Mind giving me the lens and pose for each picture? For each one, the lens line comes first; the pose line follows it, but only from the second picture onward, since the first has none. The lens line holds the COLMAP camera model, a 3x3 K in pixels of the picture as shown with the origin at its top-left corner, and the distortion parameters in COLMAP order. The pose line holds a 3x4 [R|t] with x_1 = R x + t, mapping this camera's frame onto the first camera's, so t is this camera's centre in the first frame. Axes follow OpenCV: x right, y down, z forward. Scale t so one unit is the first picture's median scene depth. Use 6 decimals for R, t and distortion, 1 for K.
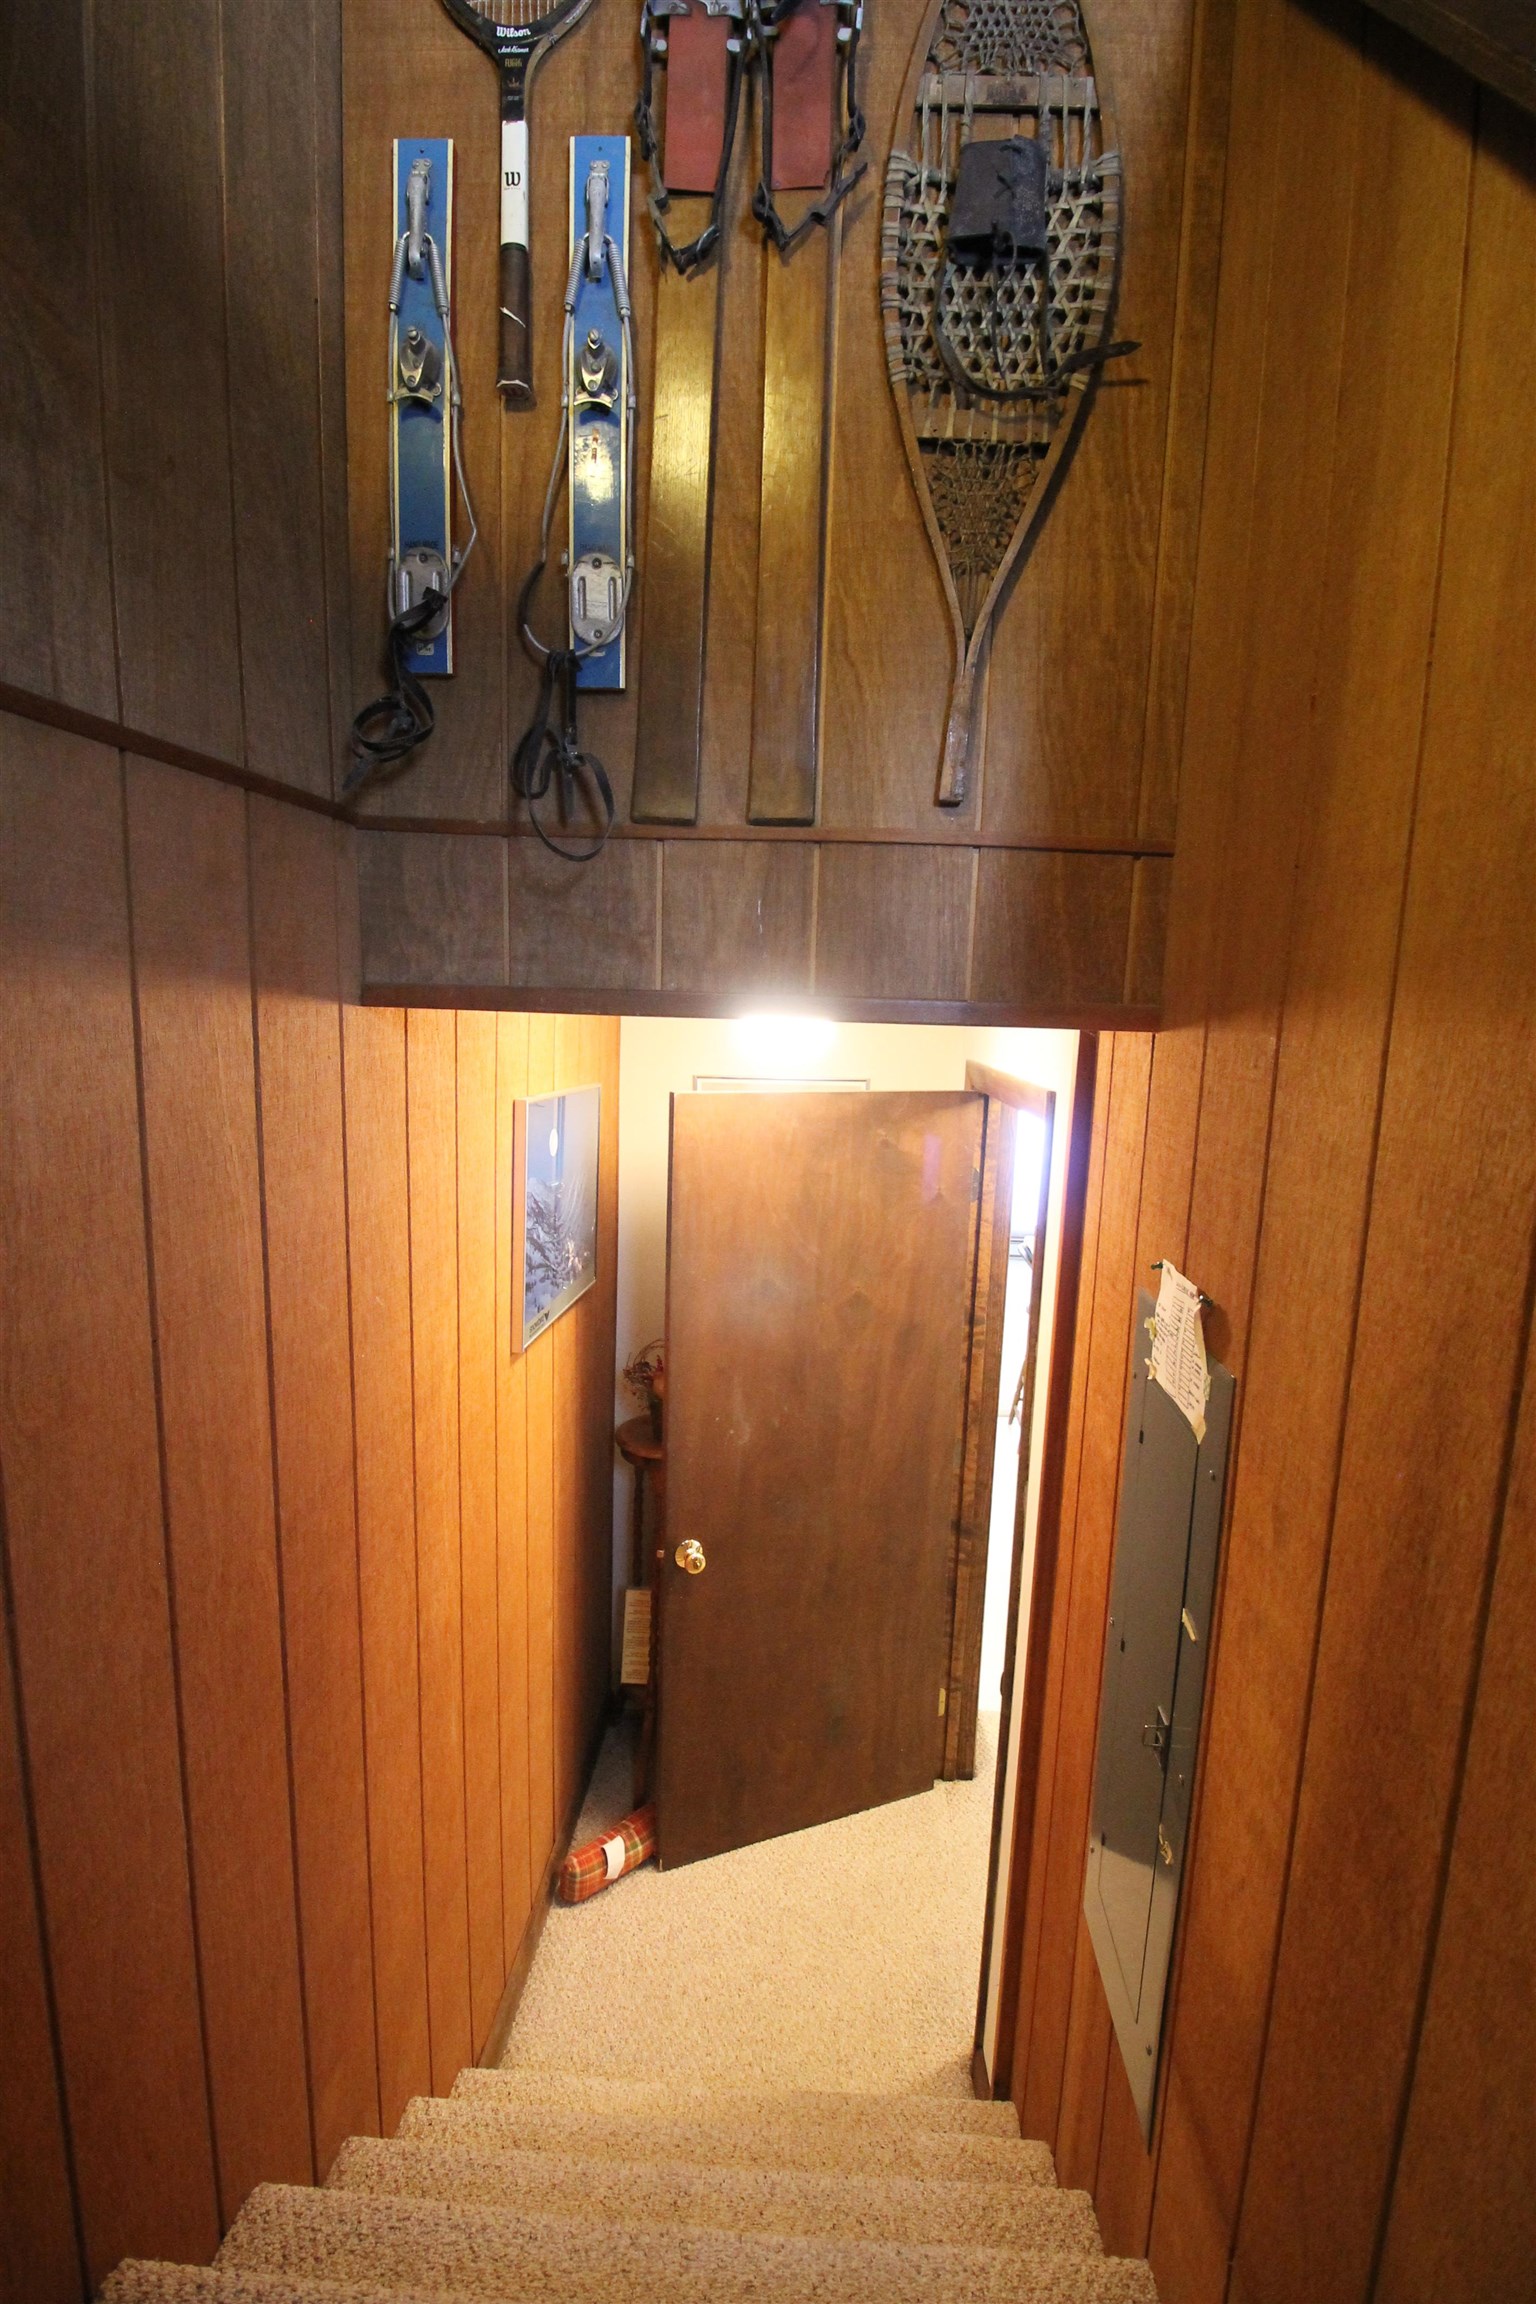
lens RADIAL K [[1085.4, 0, 774.3], [0, 1085.4, 1160.8], [0, 0, 1]] dist [0.008628, -0.017904]
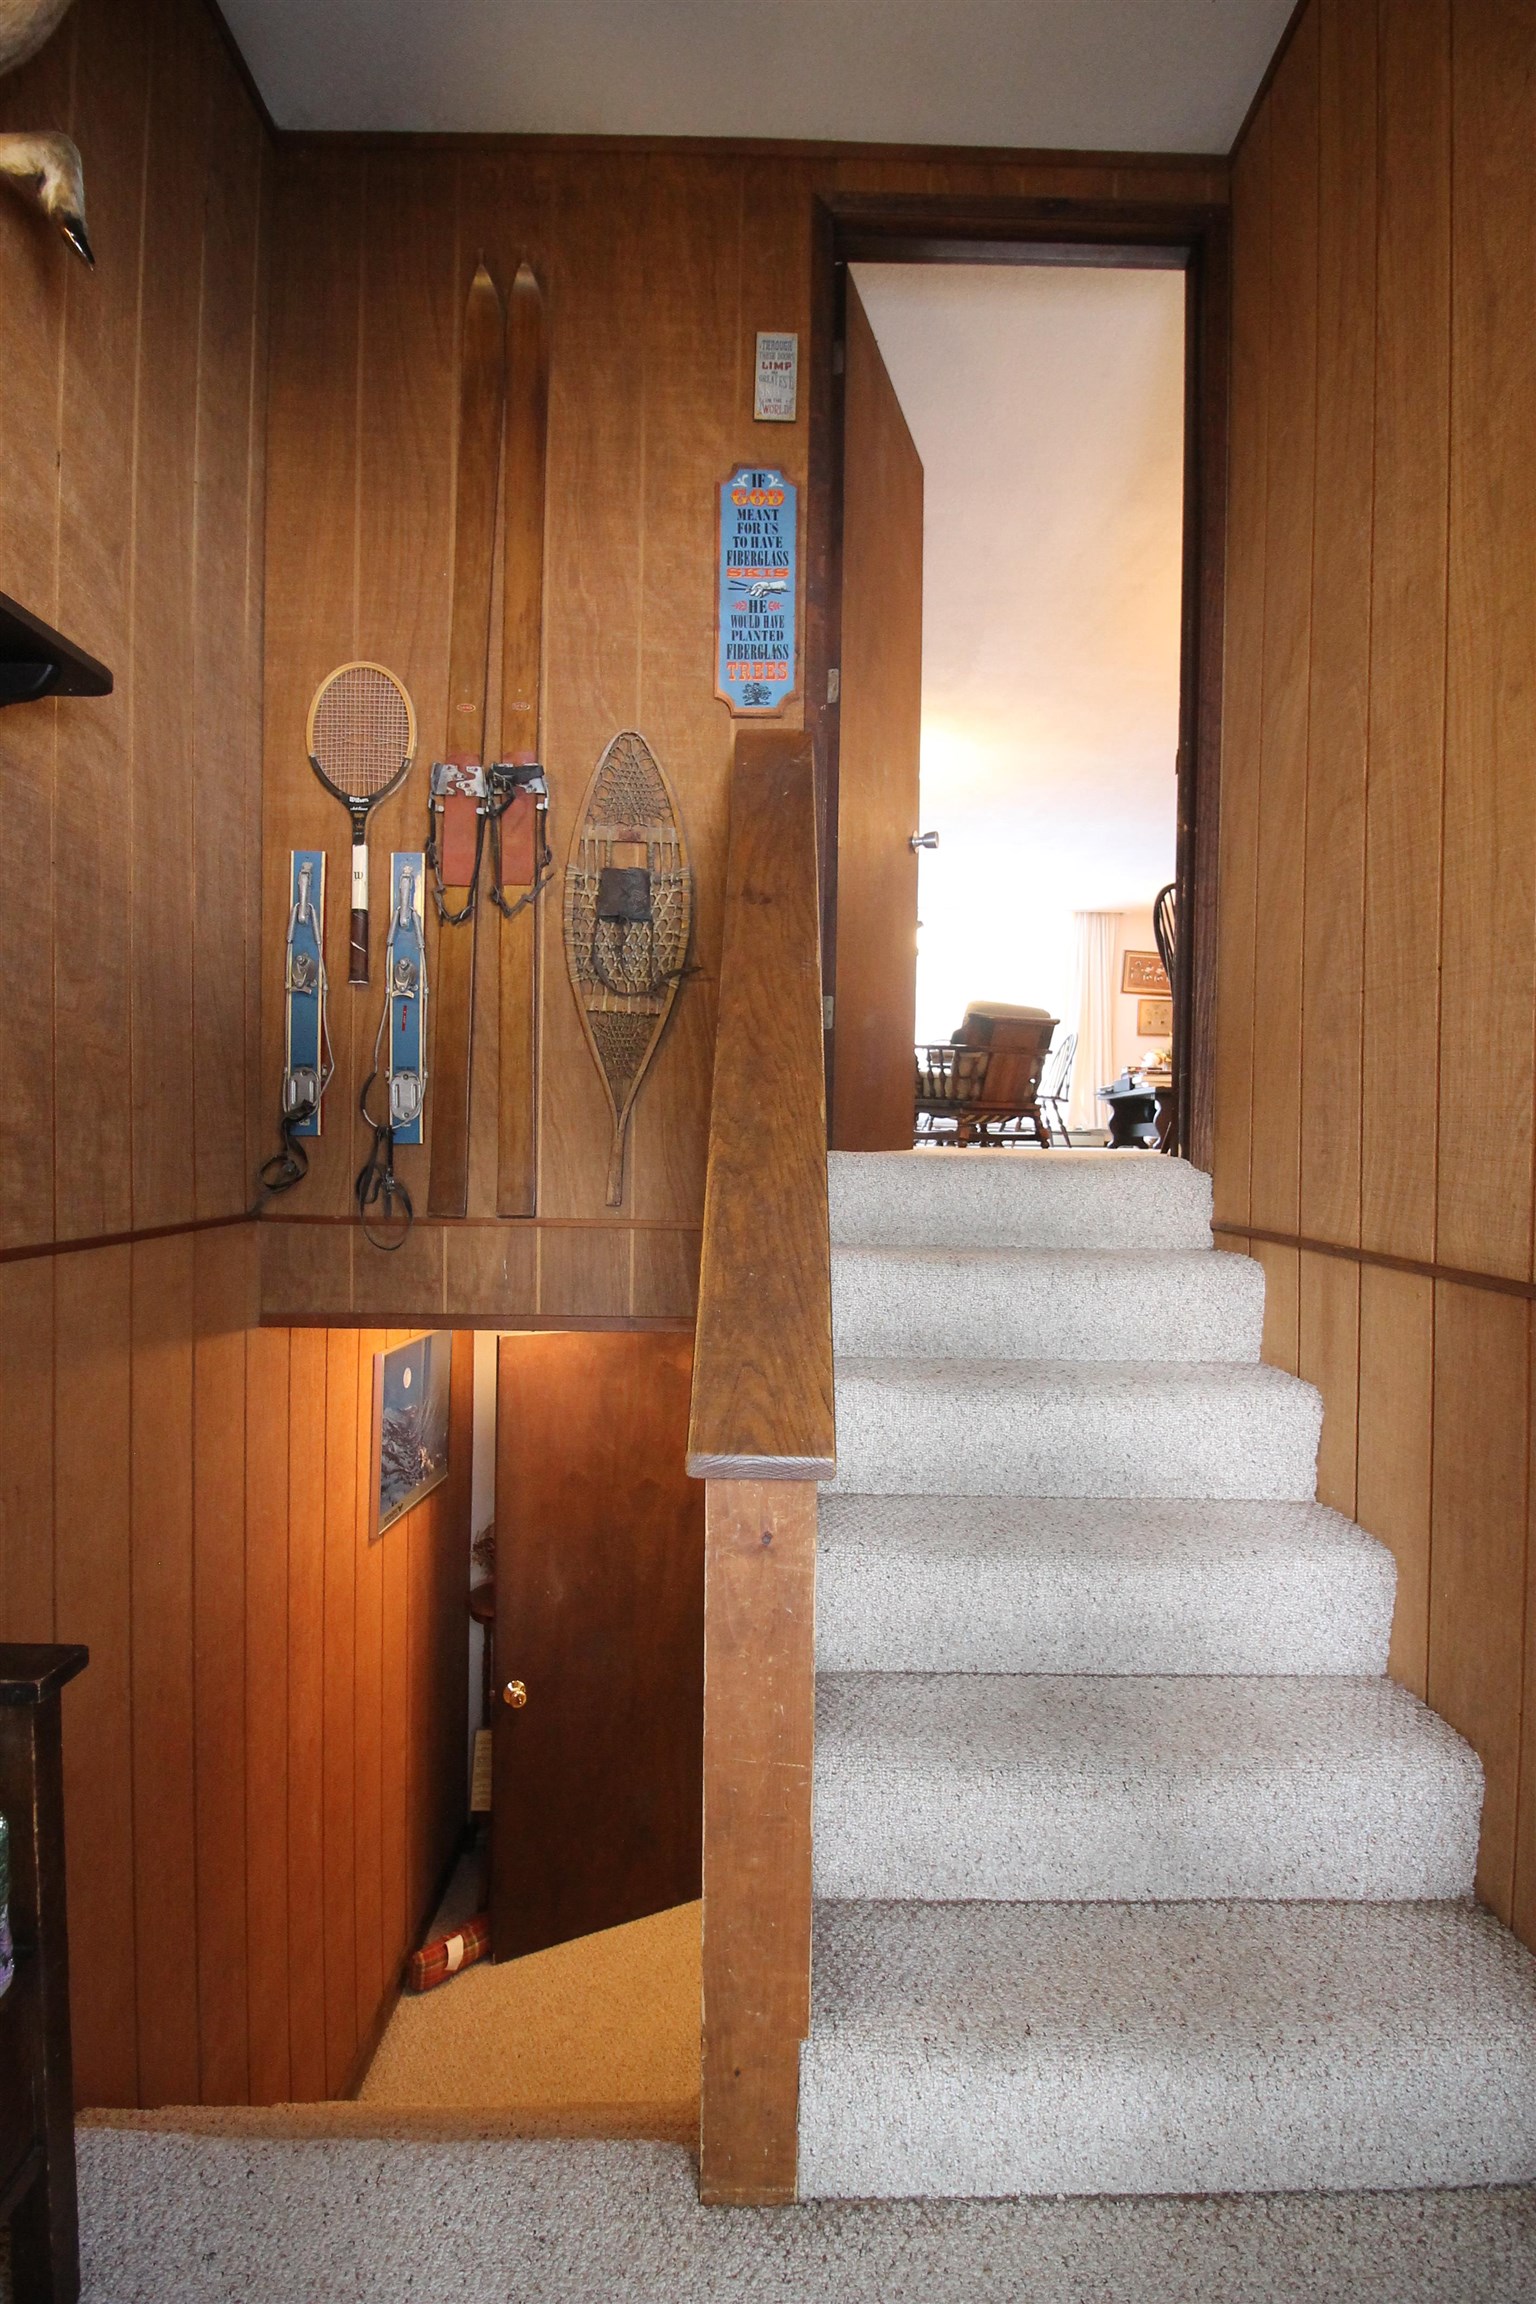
lens RADIAL K [[1085.4, 0, 774.3], [0, 1085.4, 1160.8], [0, 0, 1]] dist [0.008628, -0.017904]
pose [[0.998017, -0.017384, 0.060494, 0.305338], [0.025268, 0.990913, -0.132107, -0.160475], [-0.057648, 0.133374, 0.989388, -0.712194]]
